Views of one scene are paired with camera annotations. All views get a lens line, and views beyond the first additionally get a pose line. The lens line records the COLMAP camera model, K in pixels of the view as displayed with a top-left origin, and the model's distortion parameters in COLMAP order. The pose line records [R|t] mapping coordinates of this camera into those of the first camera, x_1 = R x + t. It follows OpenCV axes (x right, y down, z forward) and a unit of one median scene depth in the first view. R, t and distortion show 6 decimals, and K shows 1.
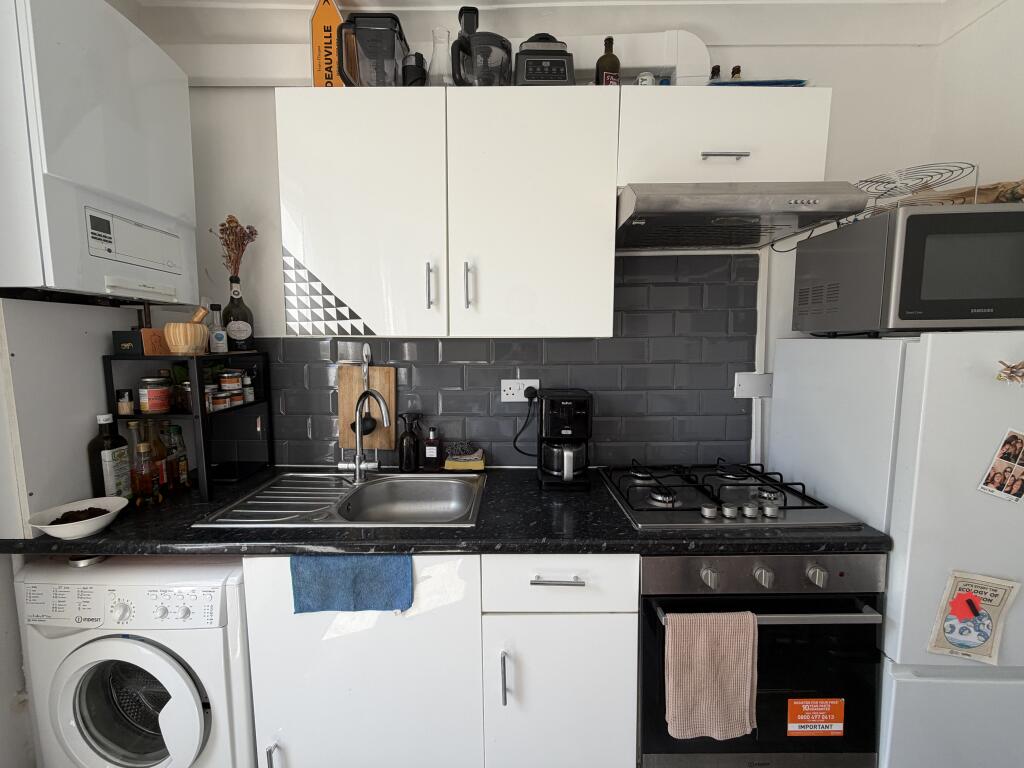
lens RADIAL K [[406.6, 0, 507.5], [0, 406.6, 385.0], [0, 0, 1]] dist [-0.000869, -0.000116]
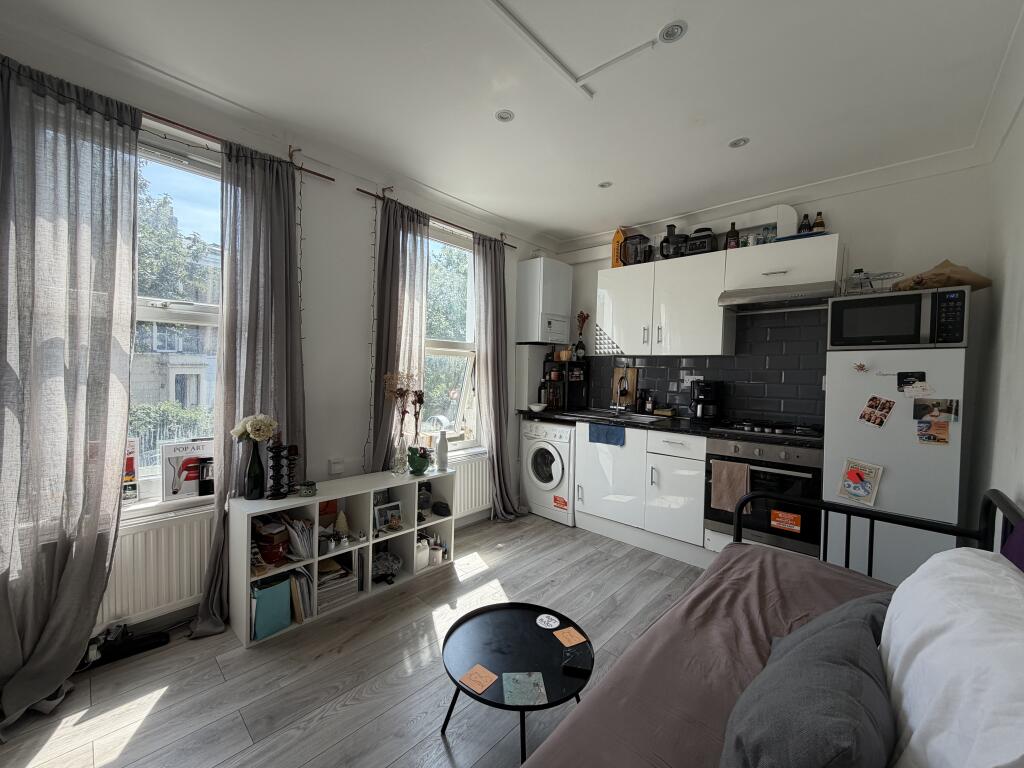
lens RADIAL K [[406.6, 0, 509.3], [0, 406.6, 379.3], [0, 0, 1]] dist [-0.000869, -0.000116]
pose [[0.737874, 0.038846, -0.673819, 0.958635], [-0.090856, 0.994972, -0.042133, 0.230103], [0.668795, 0.092309, 0.737694, -1.518004]]
